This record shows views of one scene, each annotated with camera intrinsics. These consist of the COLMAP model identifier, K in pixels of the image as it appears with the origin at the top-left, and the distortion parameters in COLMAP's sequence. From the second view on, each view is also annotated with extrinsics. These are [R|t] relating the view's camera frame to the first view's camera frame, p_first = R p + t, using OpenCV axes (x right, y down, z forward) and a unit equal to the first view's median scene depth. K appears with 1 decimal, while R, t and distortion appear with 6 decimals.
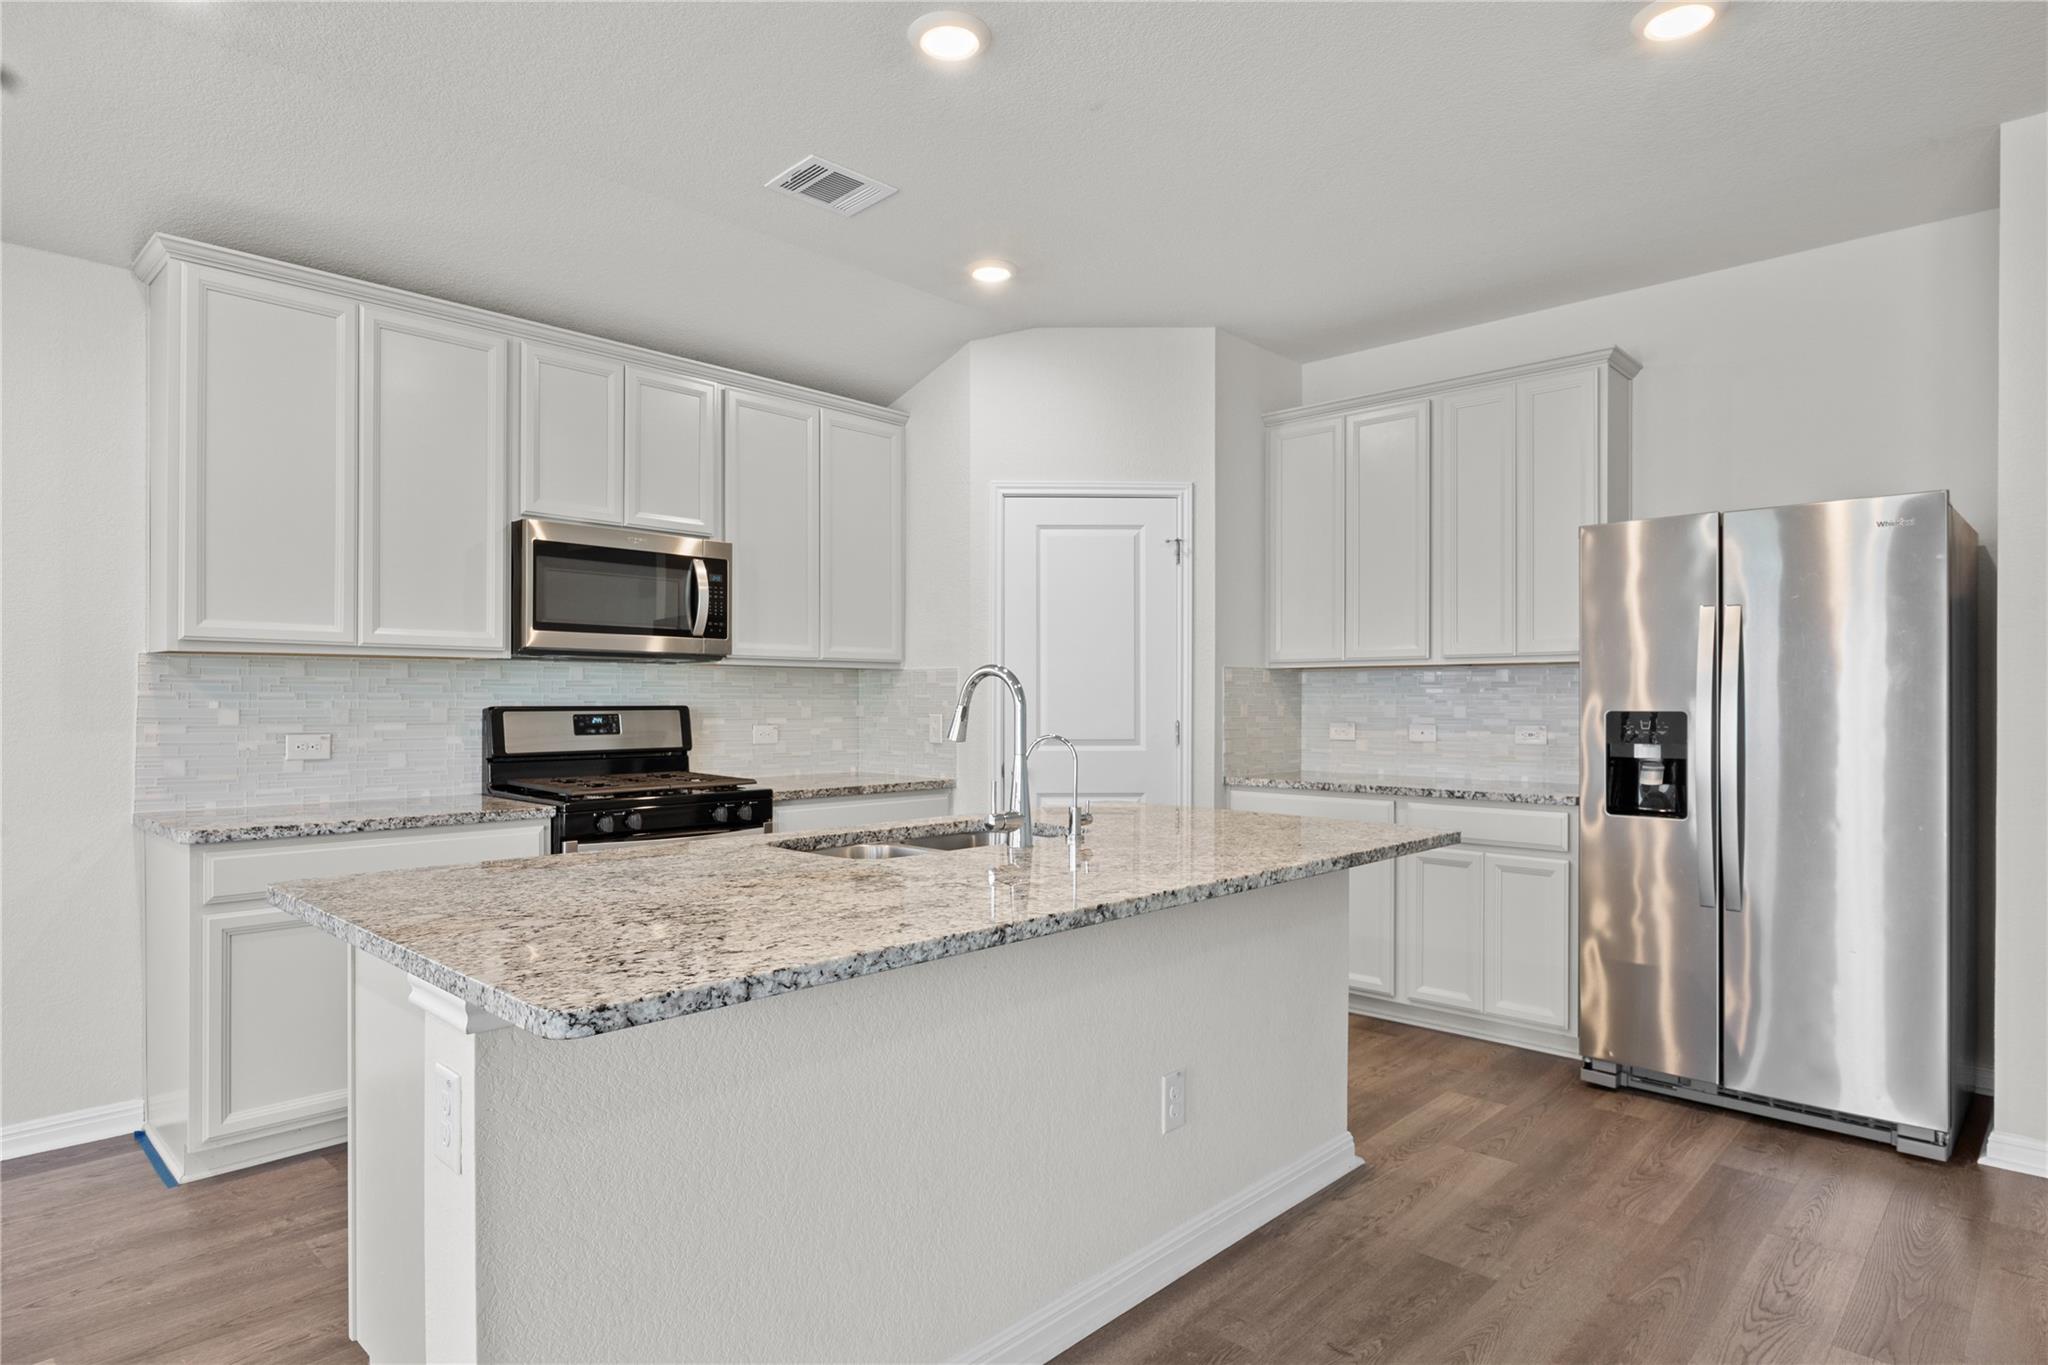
lens RADIAL K [[1134.0, 0, 1021.3], [0, 1134.0, 694.4], [0, 0, 1]] dist [-0.001142, -0.000545]
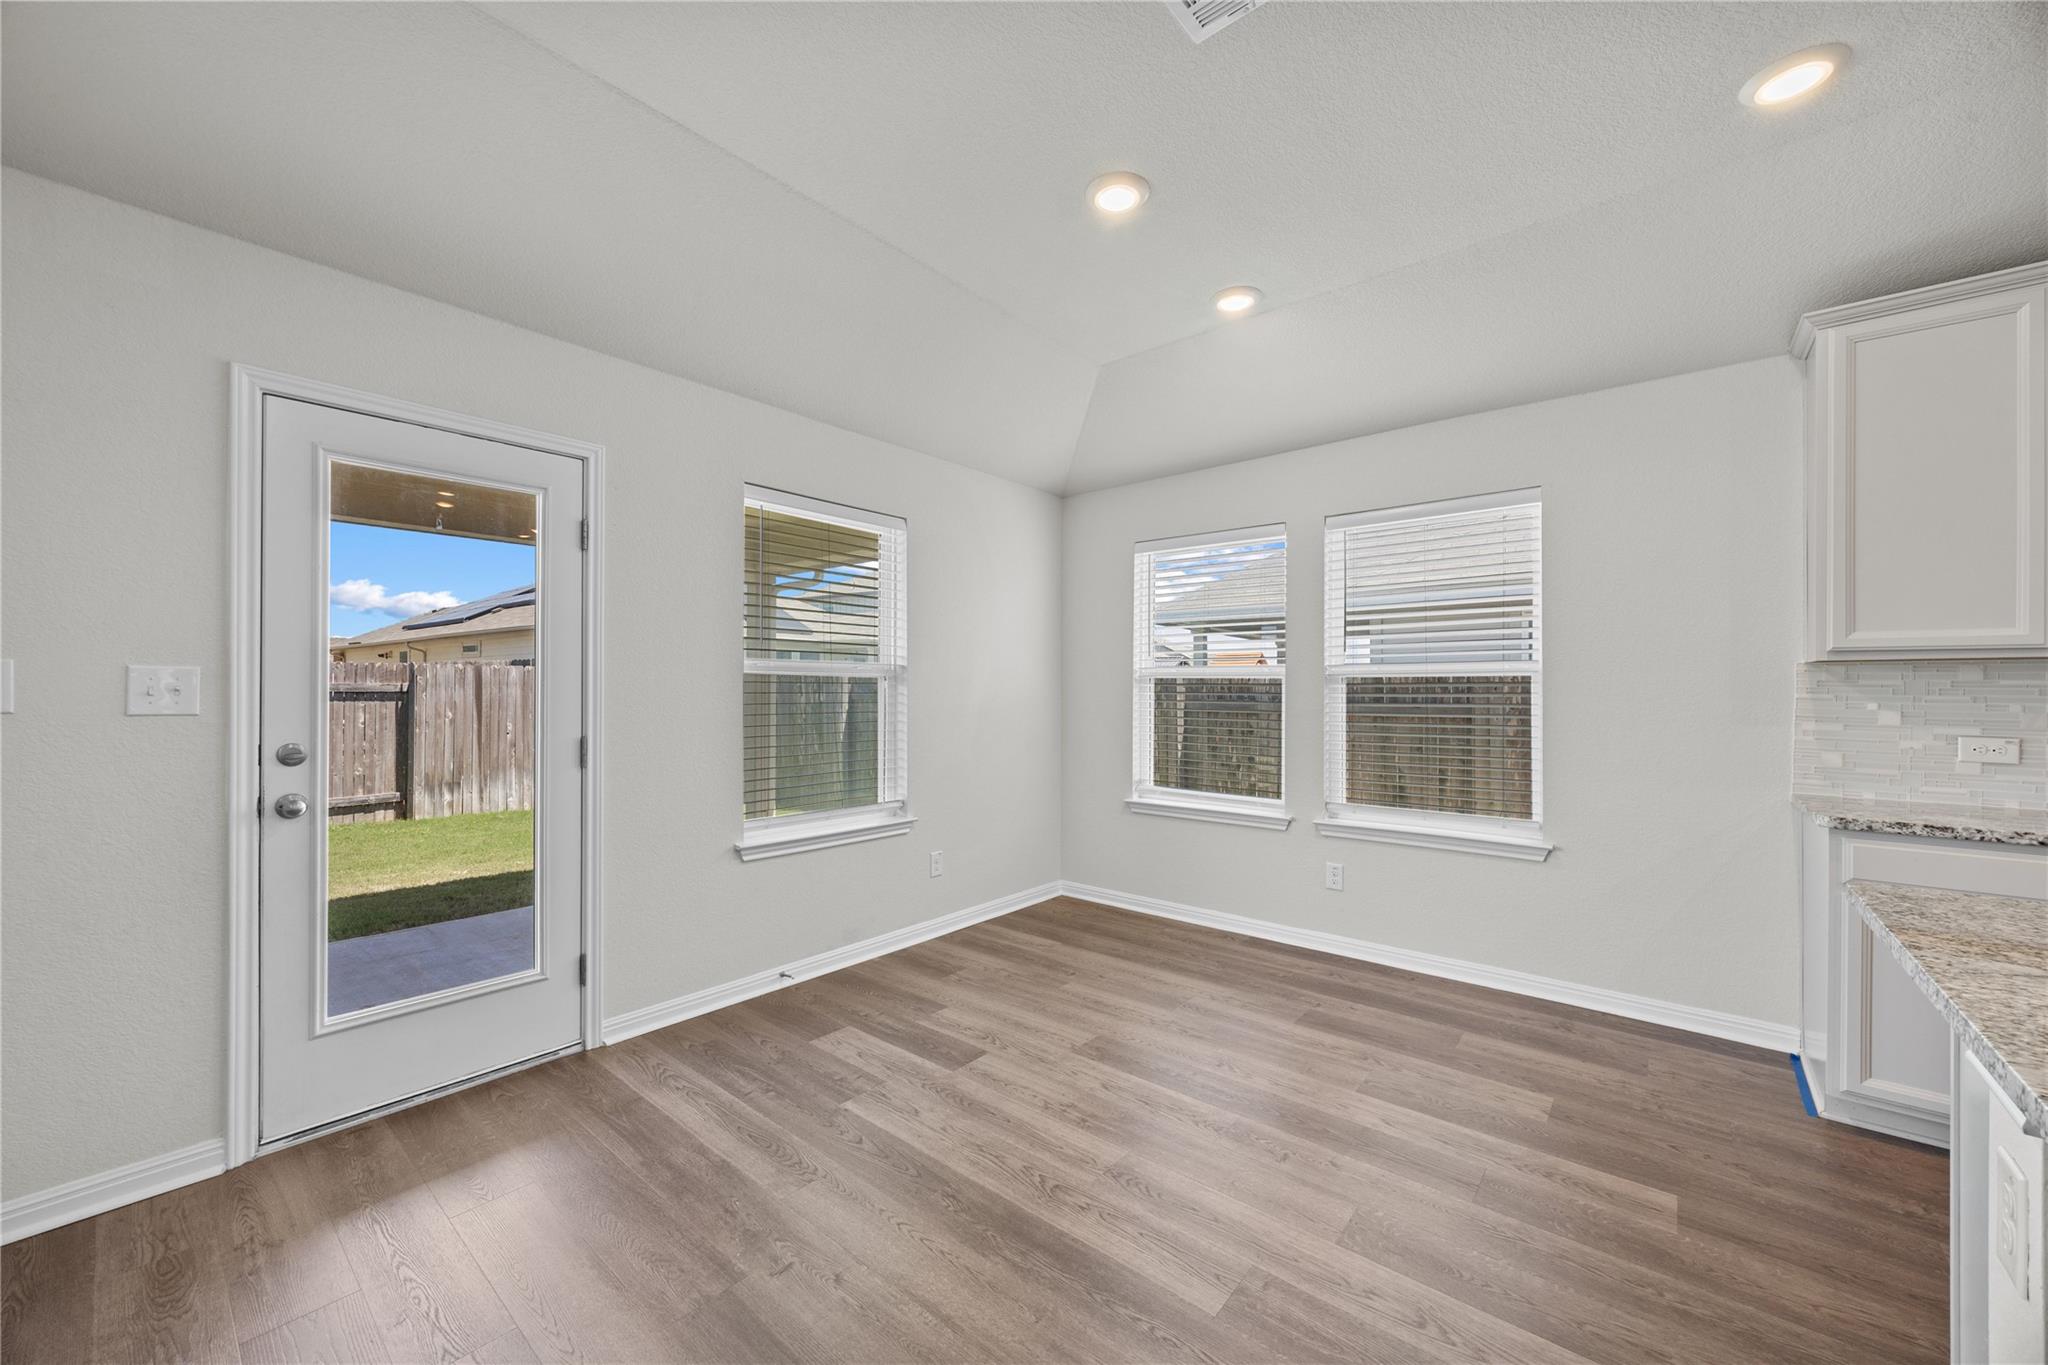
lens RADIAL K [[776.6, 0, 1010.9], [0, 776.6, 685.7], [0, 0, 1]] dist [-0.003665, 0.000925]
pose [[0.053357, -0.003973, -0.998568, 0.010501], [-0.001137, 0.999991, -0.004039, -0.007118], [0.998575, 0.001350, 0.053352, 0.095658]]
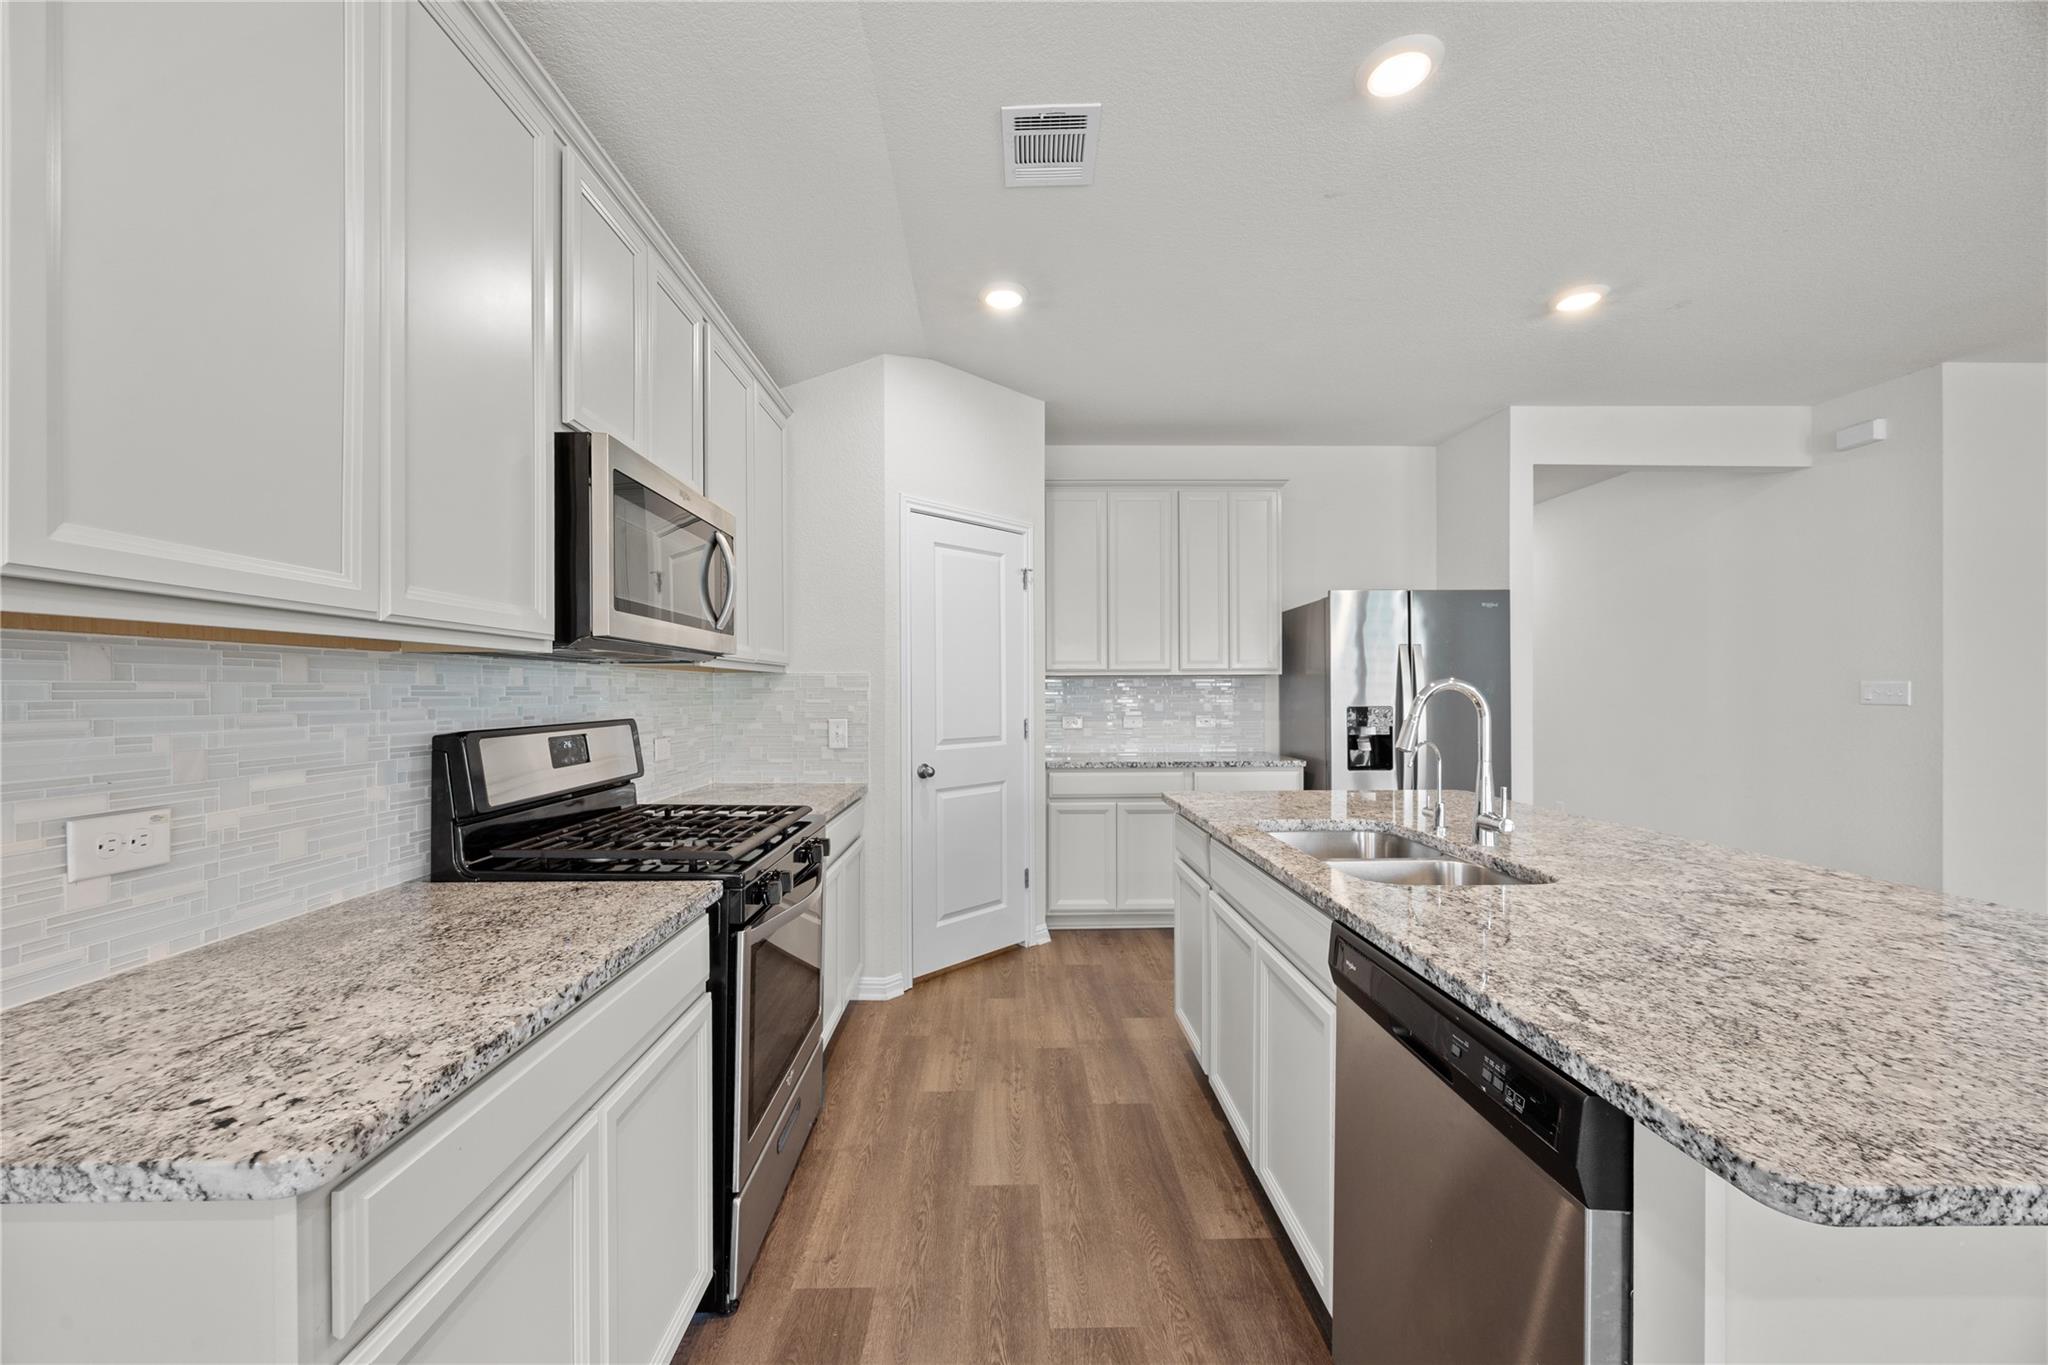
lens RADIAL K [[776.6, 0, 1012.3], [0, 776.6, 691.5], [0, 0, 1]] dist [-0.003665, 0.000925]
pose [[0.712615, -0.004404, 0.701541, -0.587766], [0.001339, 0.999987, 0.004918, -0.013047], [-0.701554, -0.002565, 0.712612, 0.541361]]
